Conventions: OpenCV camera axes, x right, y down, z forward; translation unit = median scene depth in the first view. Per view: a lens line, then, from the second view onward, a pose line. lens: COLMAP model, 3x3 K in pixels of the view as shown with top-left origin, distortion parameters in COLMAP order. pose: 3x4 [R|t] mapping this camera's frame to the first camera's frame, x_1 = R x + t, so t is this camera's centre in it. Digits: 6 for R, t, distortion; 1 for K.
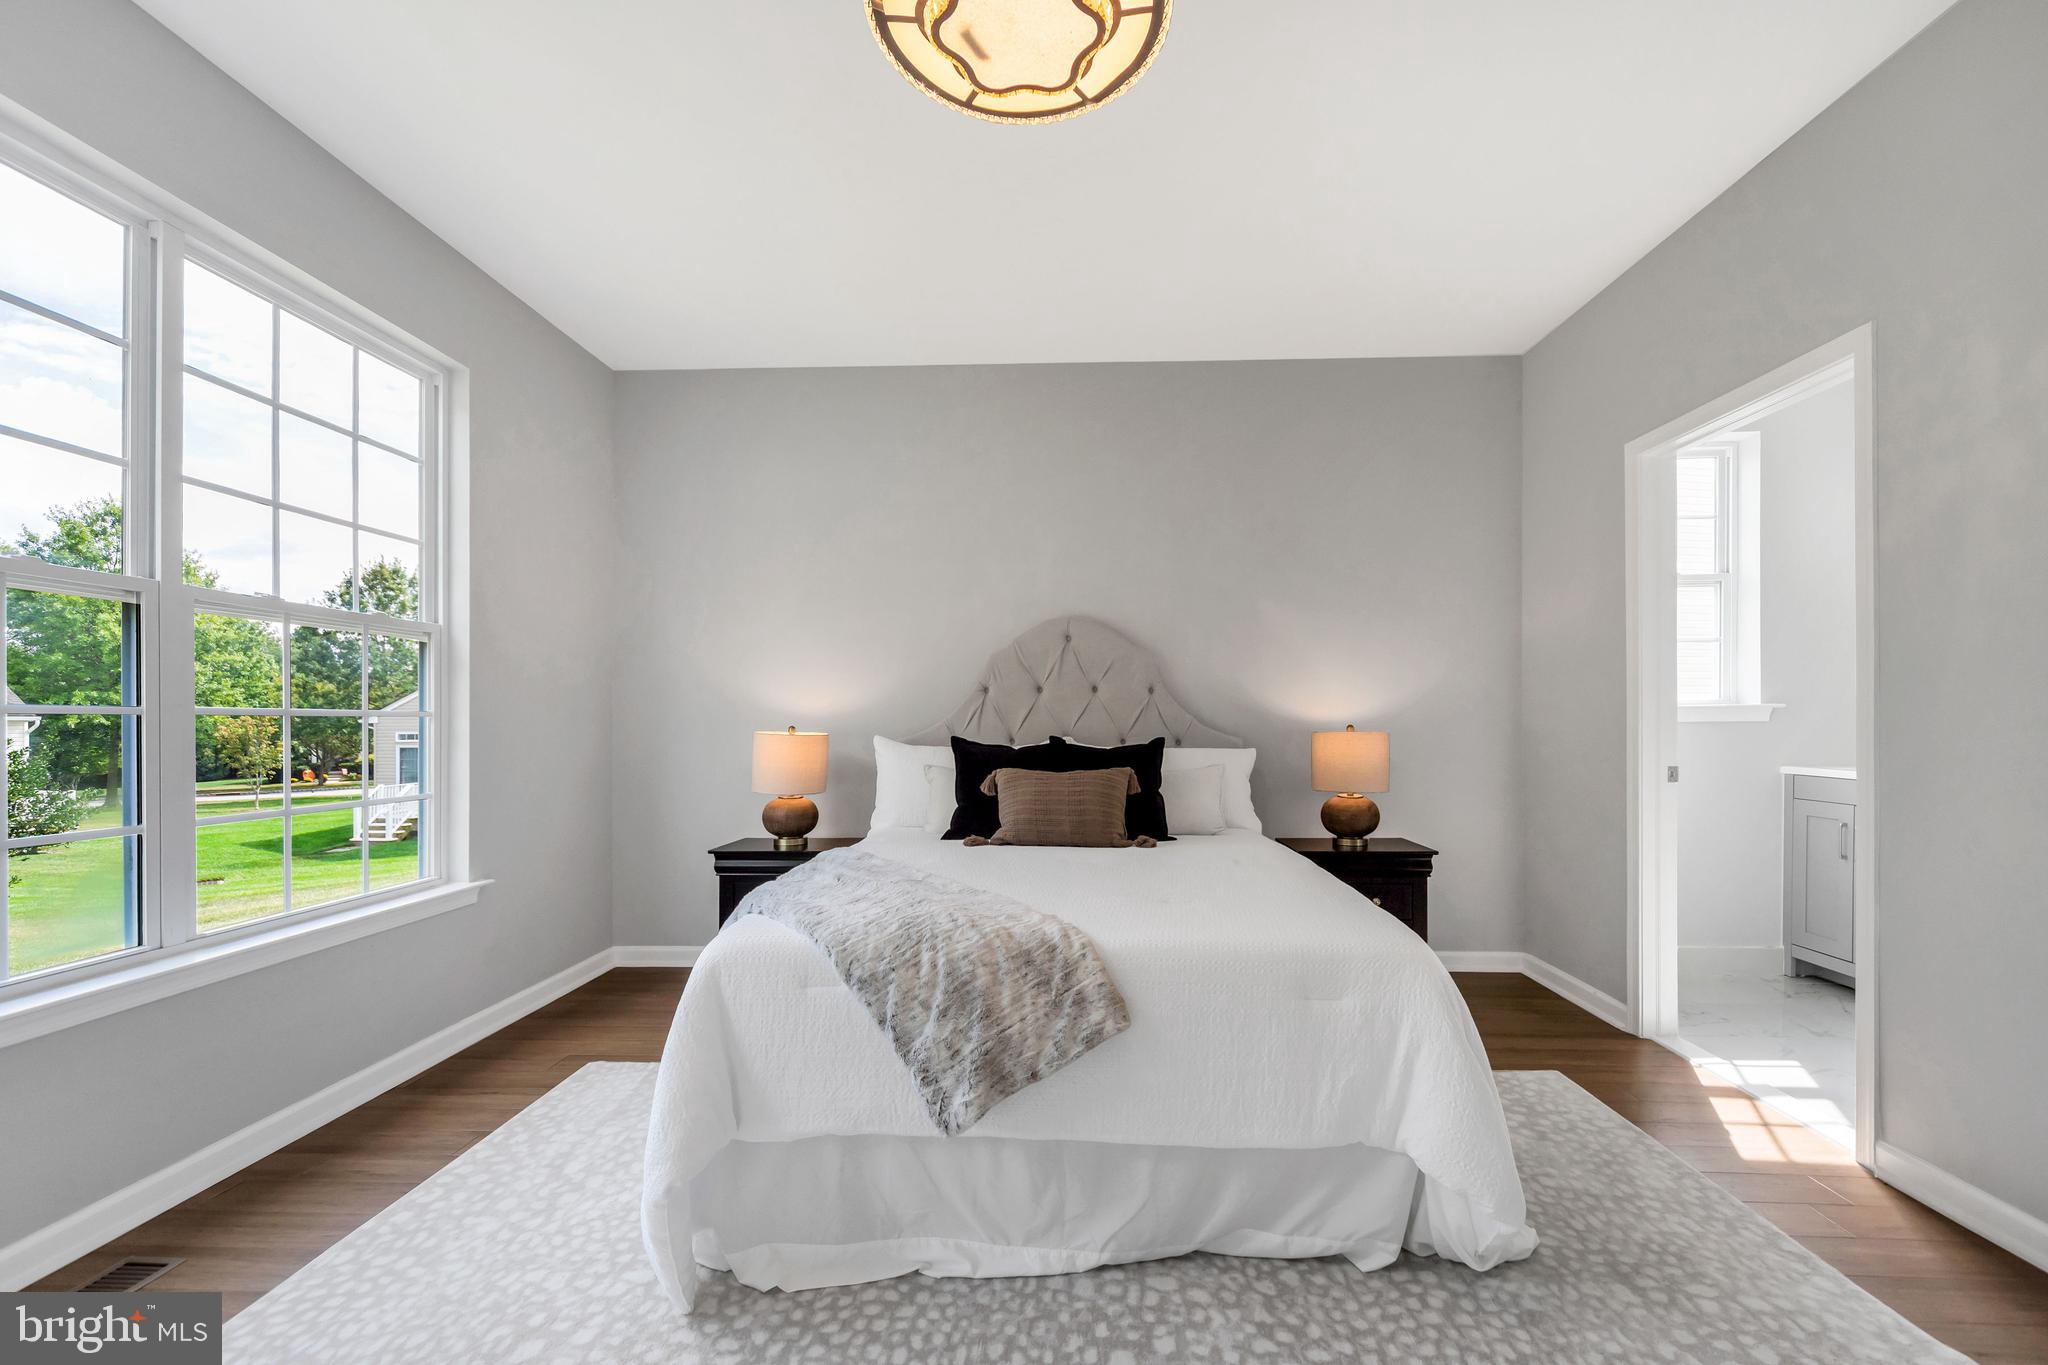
lens RADIAL K [[811.7, 0, 1041.3], [0, 811.7, 721.5], [0, 0, 1]] dist [-0.002303, 0.000034]
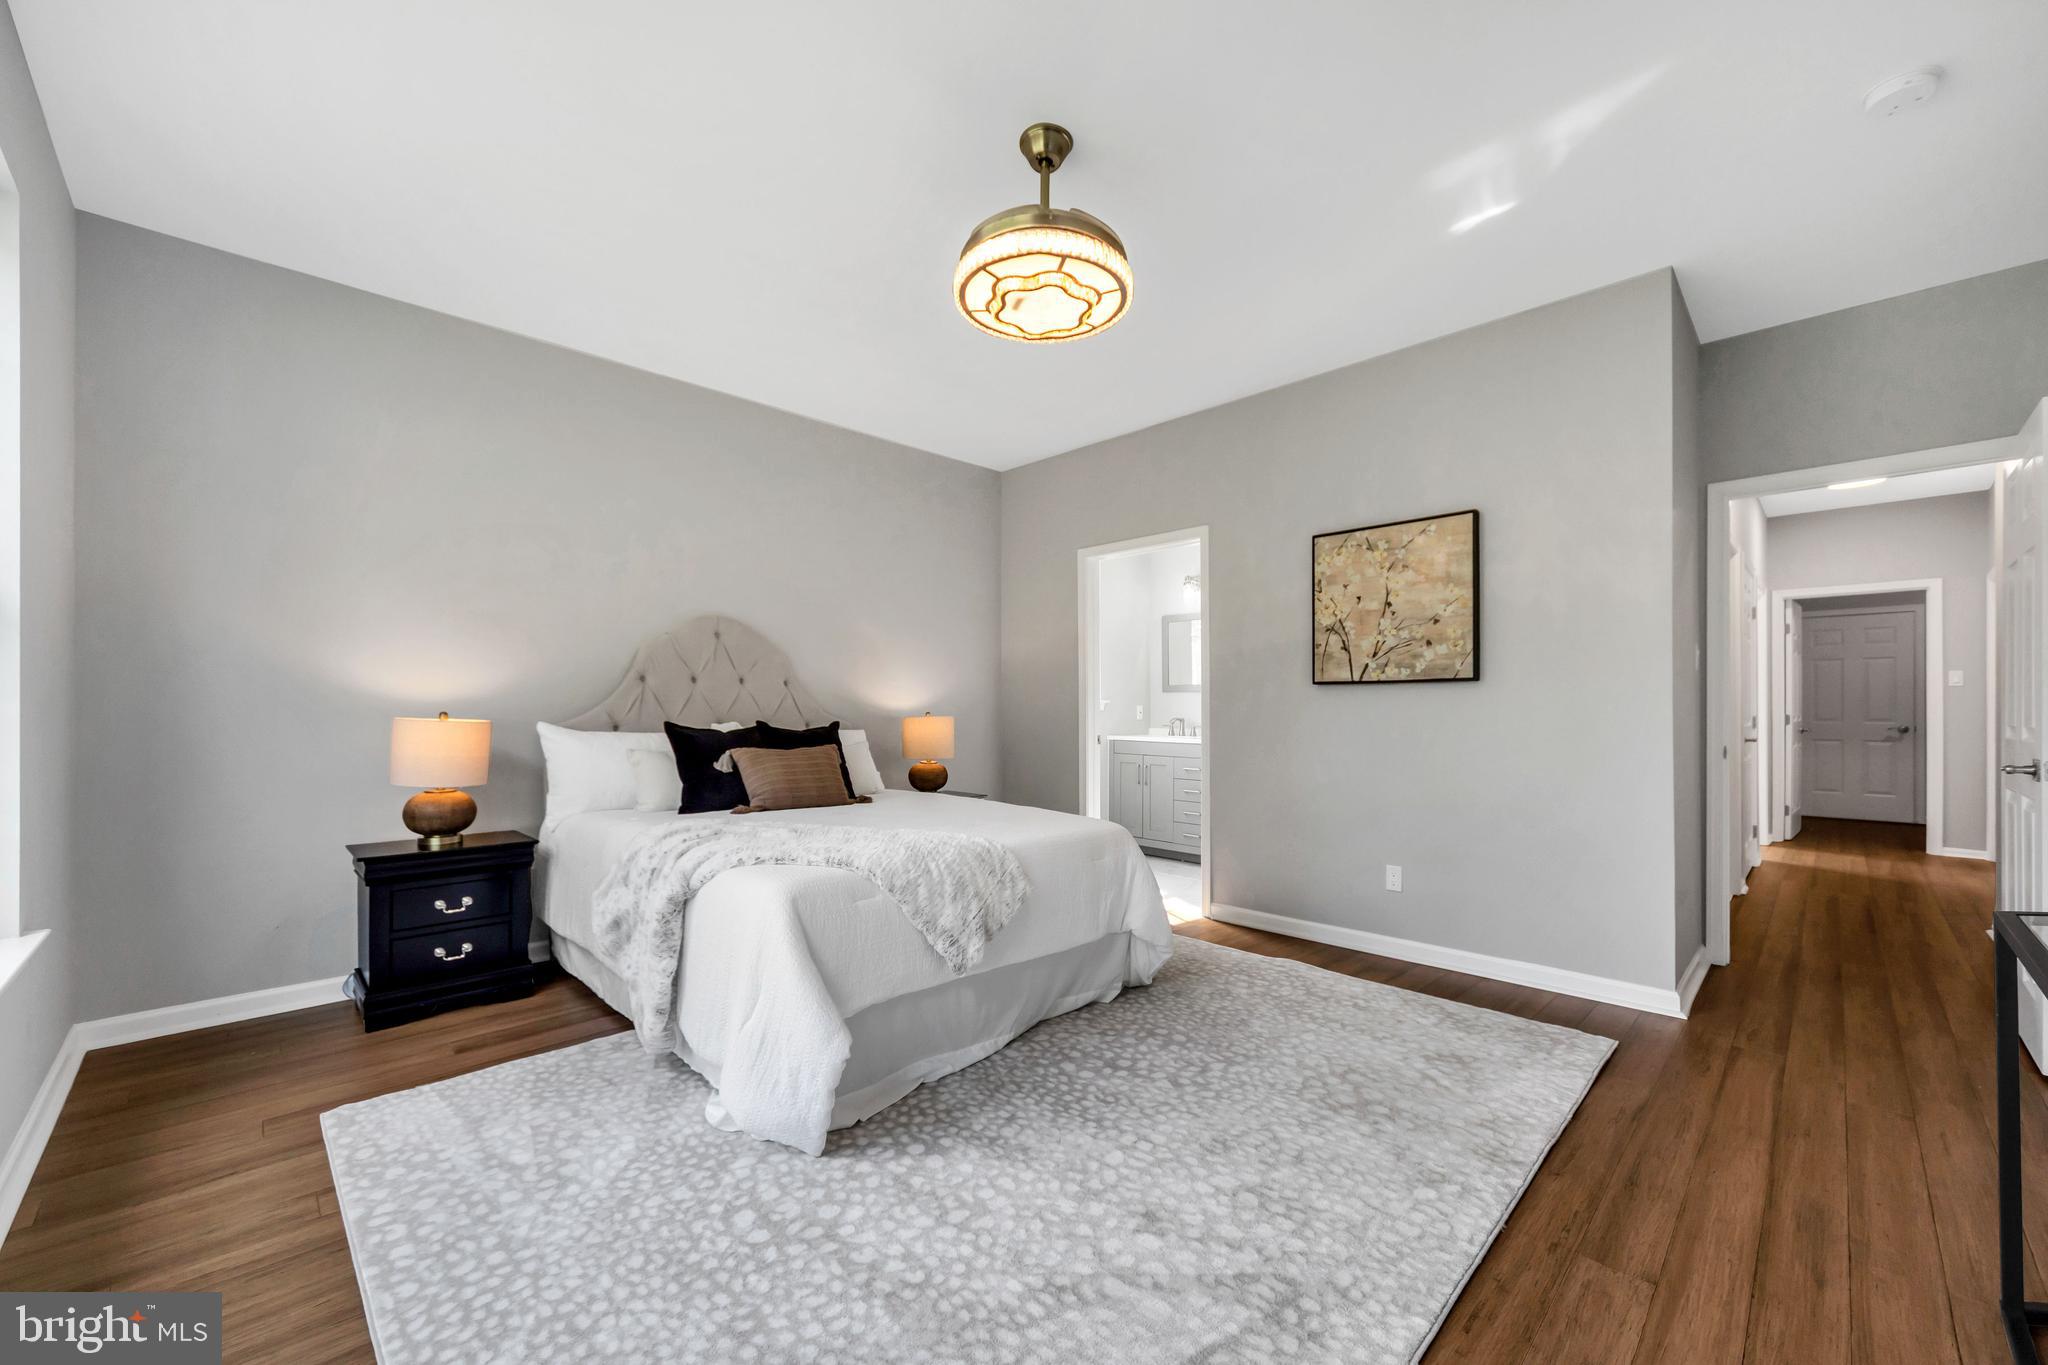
lens RADIAL K [[811.7, 0, 954.6], [0, 811.7, 707.8], [0, 0, 1]] dist [-0.002303, 0.000034]
pose [[0.717715, 0.005555, 0.696315, -0.952199], [-0.003182, 0.999984, -0.004698, 0.005807], [-0.696330, 0.001156, 0.717721, -0.080281]]
